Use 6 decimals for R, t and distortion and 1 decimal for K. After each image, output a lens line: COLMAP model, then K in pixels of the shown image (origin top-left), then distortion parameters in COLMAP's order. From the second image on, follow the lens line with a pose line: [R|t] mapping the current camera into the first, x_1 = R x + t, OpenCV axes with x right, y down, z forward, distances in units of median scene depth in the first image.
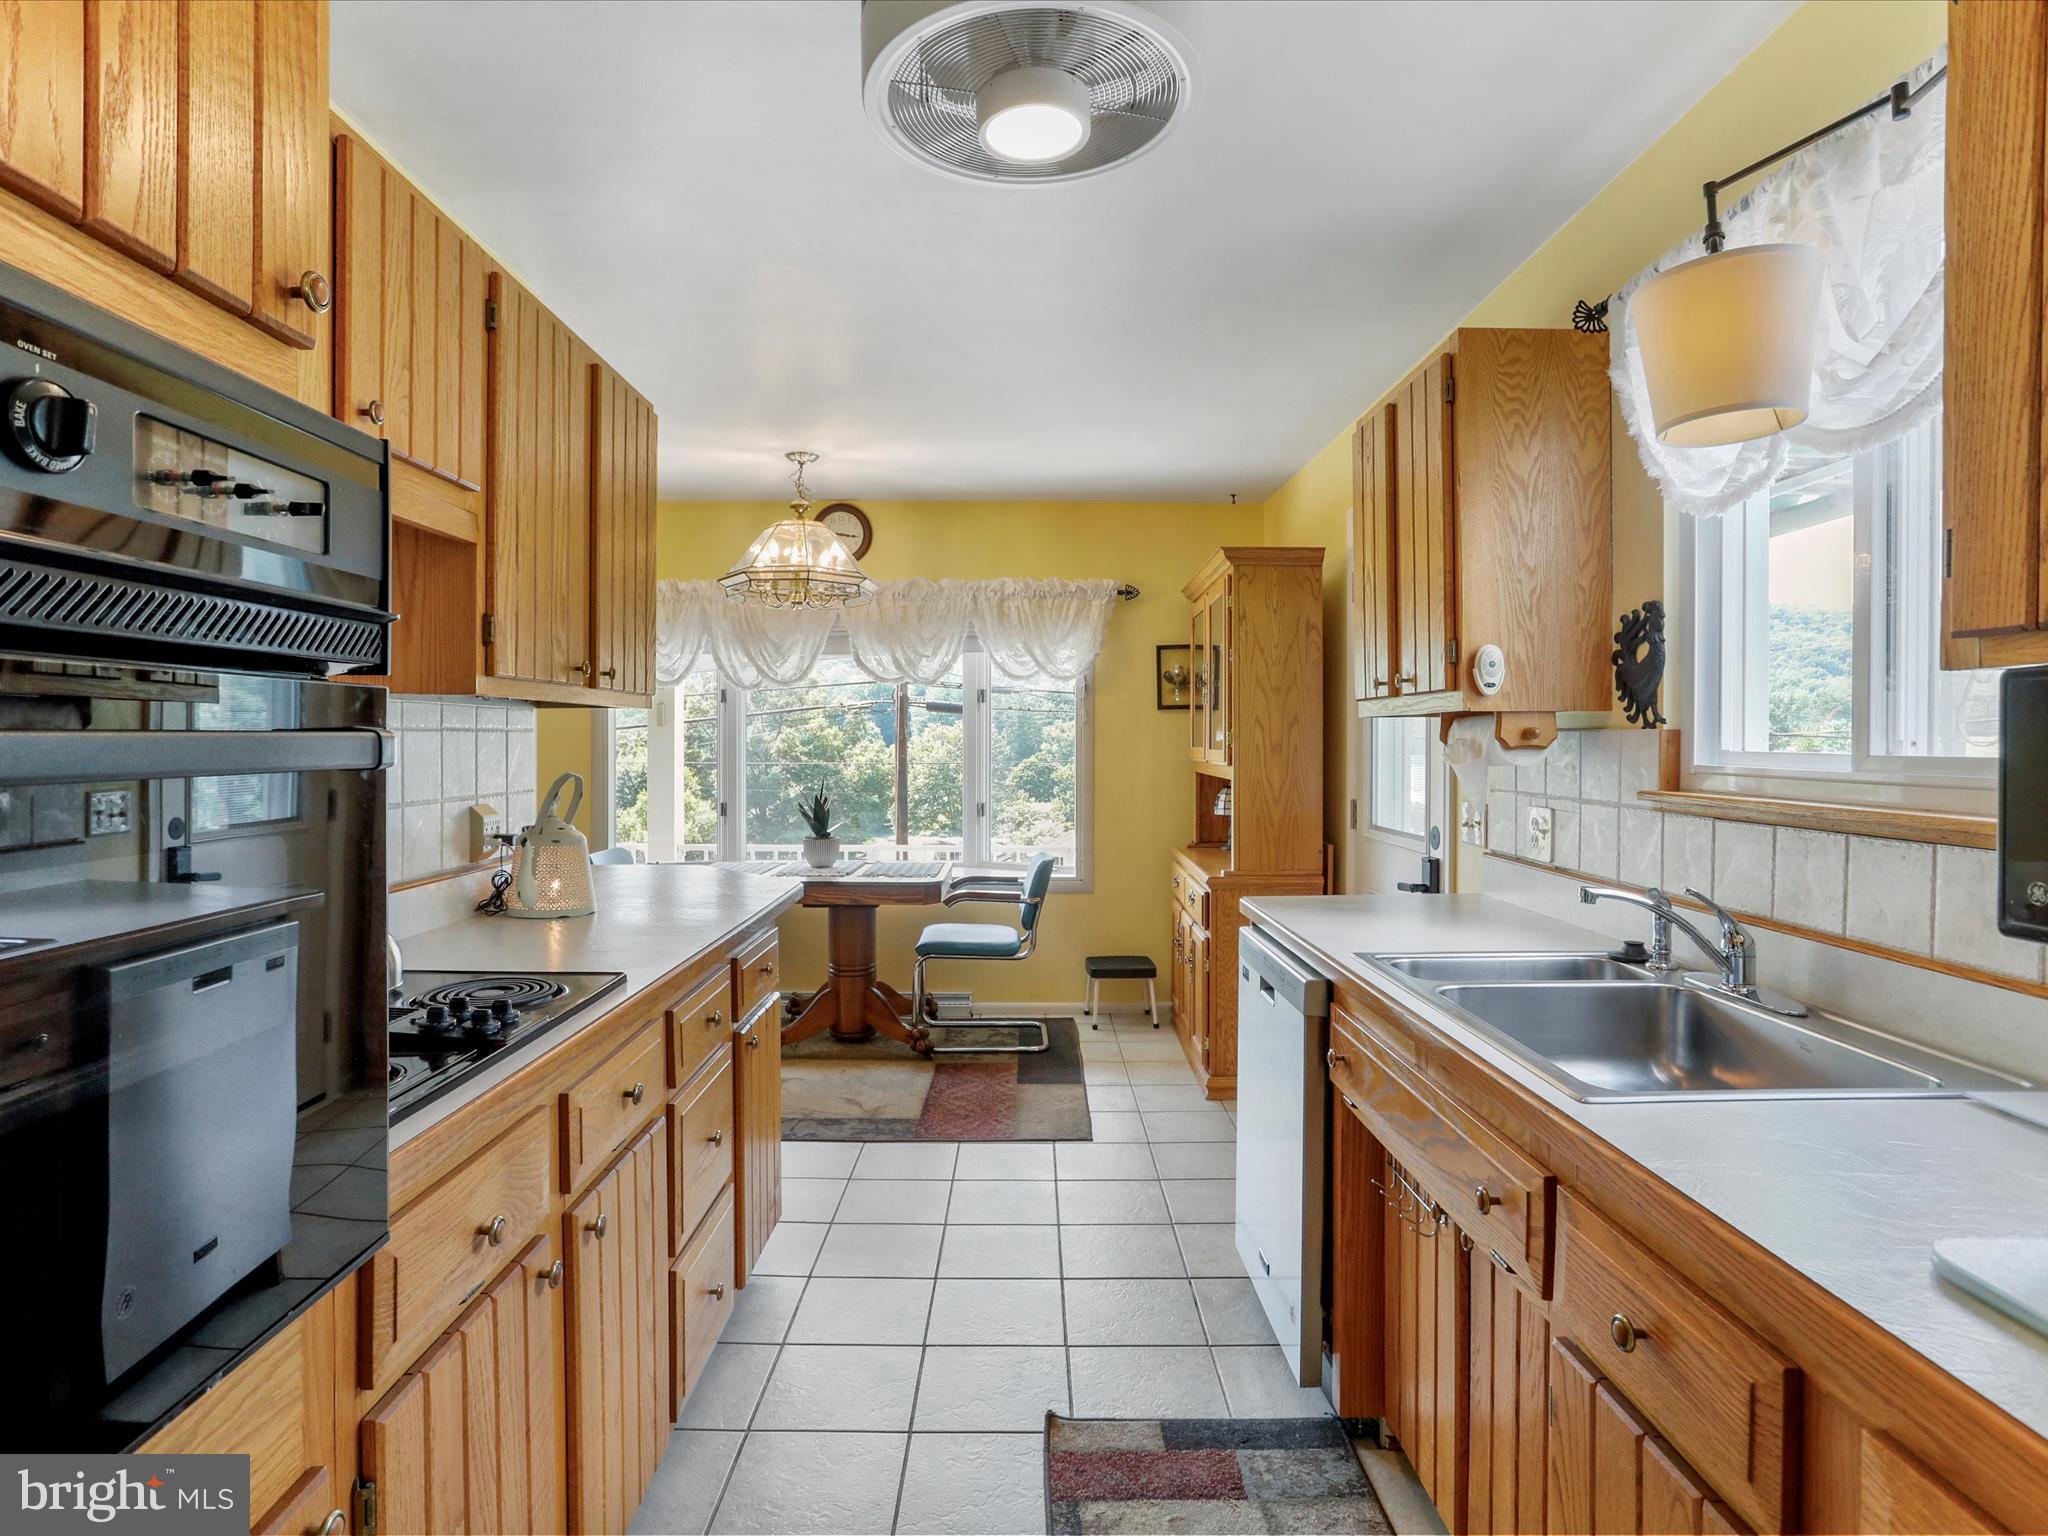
lens RADIAL K [[1123.3, 0, 1029.1], [0, 1123.3, 751.2], [0, 0, 1]] dist [-0.051519, 0.031070]
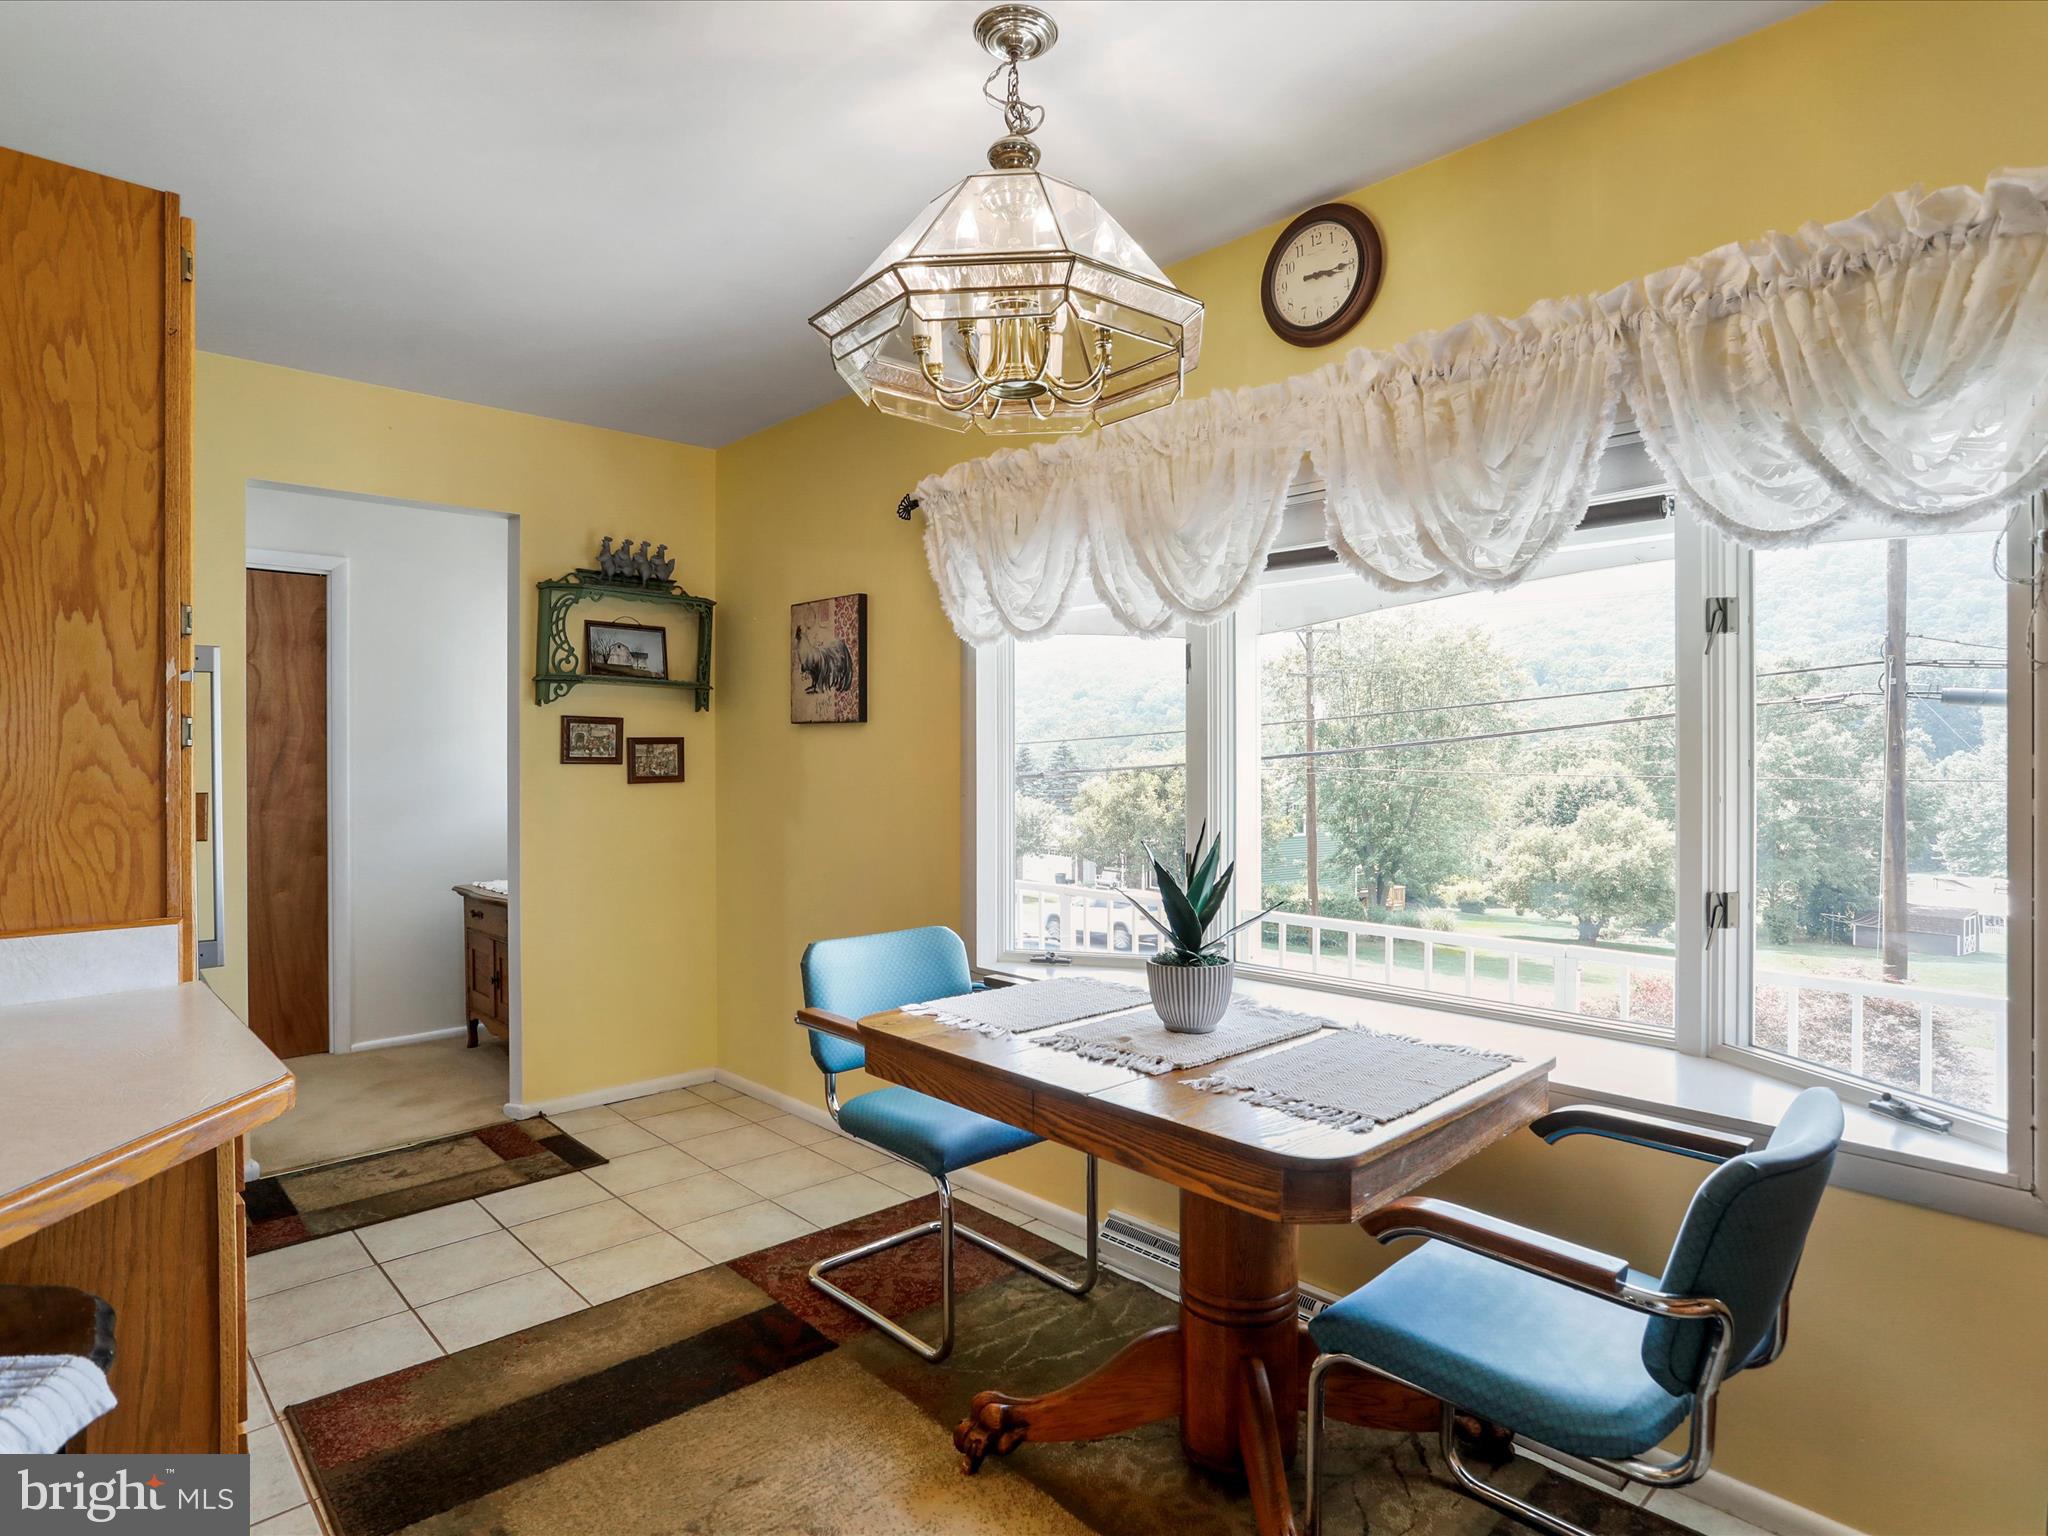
lens RADIAL K [[1123.3, 0, 1029.1], [0, 1123.3, 751.2], [0, 0, 1]] dist [-0.051519, 0.031070]
pose [[0.681564, -0.003211, -0.731752, 0.079912], [-0.004294, 0.999956, -0.008388, 0.001834], [0.731746, 0.008859, 0.681520, 0.617436]]
